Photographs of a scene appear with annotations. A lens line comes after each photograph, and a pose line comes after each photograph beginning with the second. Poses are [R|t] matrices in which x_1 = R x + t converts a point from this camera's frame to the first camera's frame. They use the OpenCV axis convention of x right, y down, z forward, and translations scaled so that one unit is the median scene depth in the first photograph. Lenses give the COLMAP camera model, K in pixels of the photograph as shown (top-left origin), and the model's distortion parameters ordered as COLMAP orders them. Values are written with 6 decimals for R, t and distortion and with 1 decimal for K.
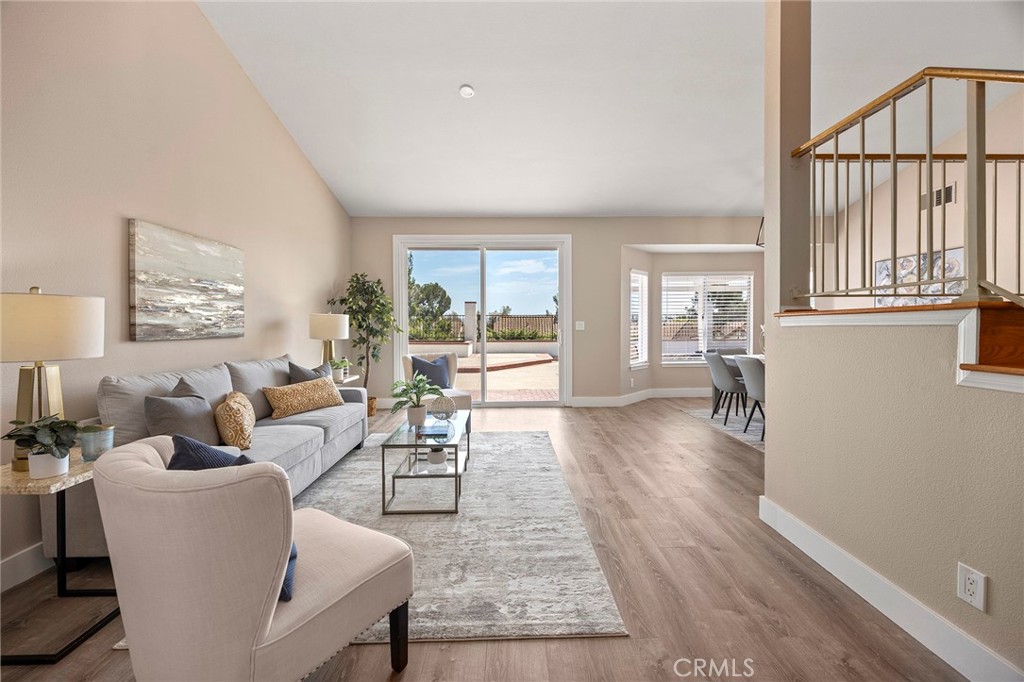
lens RADIAL K [[394.0, 0, 512.7], [0, 394.0, 330.7], [0, 0, 1]] dist [-0.000245, -0.000112]
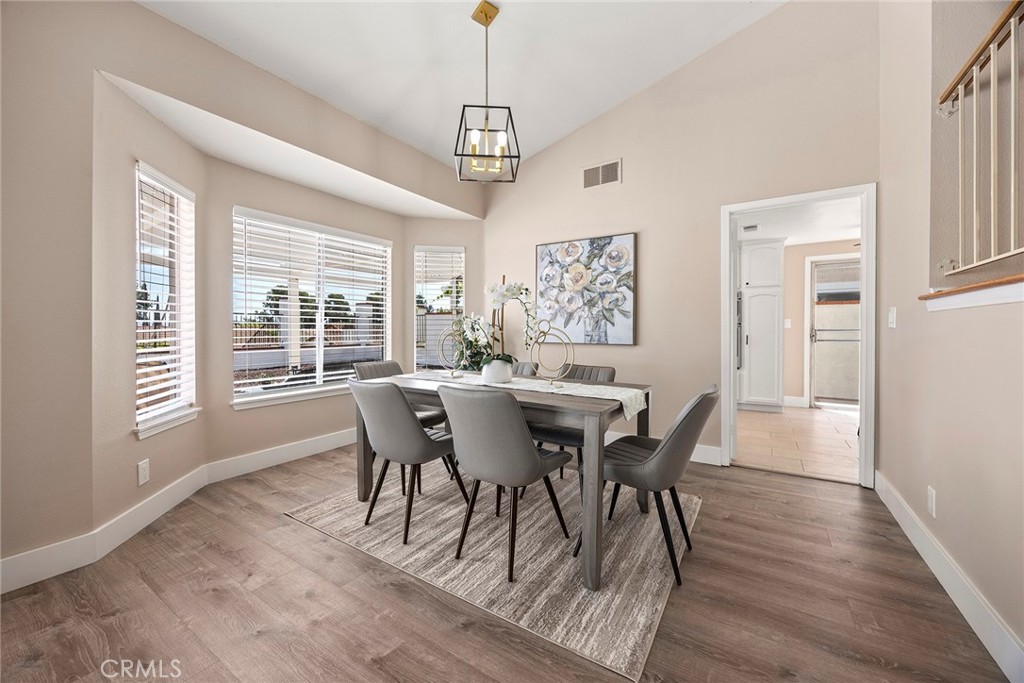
lens RADIAL K [[394.0, 0, 513.8], [0, 394.0, 330.9], [0, 0, 1]] dist [-0.000245, -0.000112]
pose [[0.544941, 0.004308, 0.838464, 0.326647], [0.011330, 0.999858, -0.012500, 0.015942], [-0.838398, 0.016312, 0.544814, 0.905085]]
